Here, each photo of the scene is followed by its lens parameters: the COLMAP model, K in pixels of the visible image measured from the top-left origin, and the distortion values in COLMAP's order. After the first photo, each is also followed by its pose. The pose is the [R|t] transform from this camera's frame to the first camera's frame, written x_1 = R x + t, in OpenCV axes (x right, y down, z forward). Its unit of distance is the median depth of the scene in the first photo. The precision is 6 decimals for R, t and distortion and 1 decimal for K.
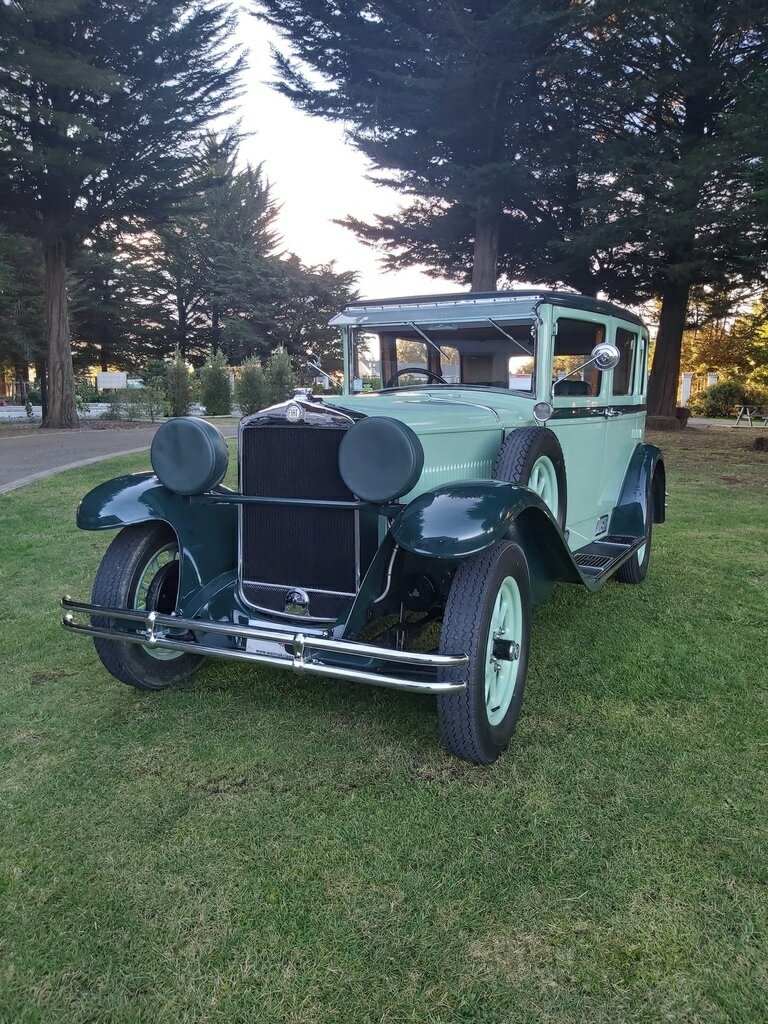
lens RADIAL K [[799.5, 0, 389.1], [0, 799.5, 508.3], [0, 0, 1]] dist [0.048255, -0.093780]
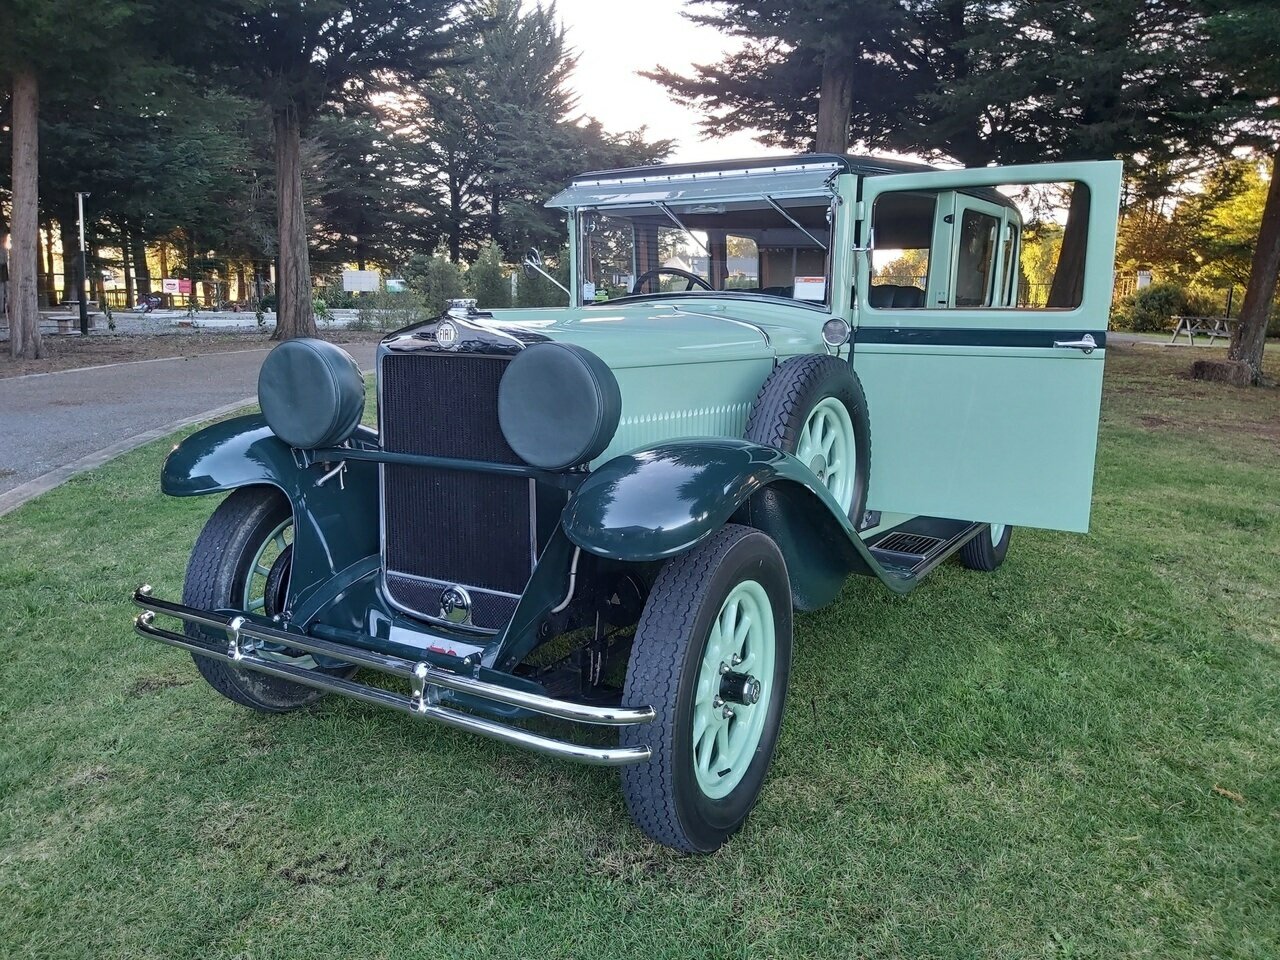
lens RADIAL K [[999.4, 0, 629.3], [0, 999.4, 492.1], [0, 0, 1]] dist [0.048255, -0.093780]
pose [[0.995891, 0.020294, -0.088259, 0.080624], [-0.015906, 0.998616, 0.050140, -0.020128], [0.089154, -0.048530, 0.994835, 0.099382]]
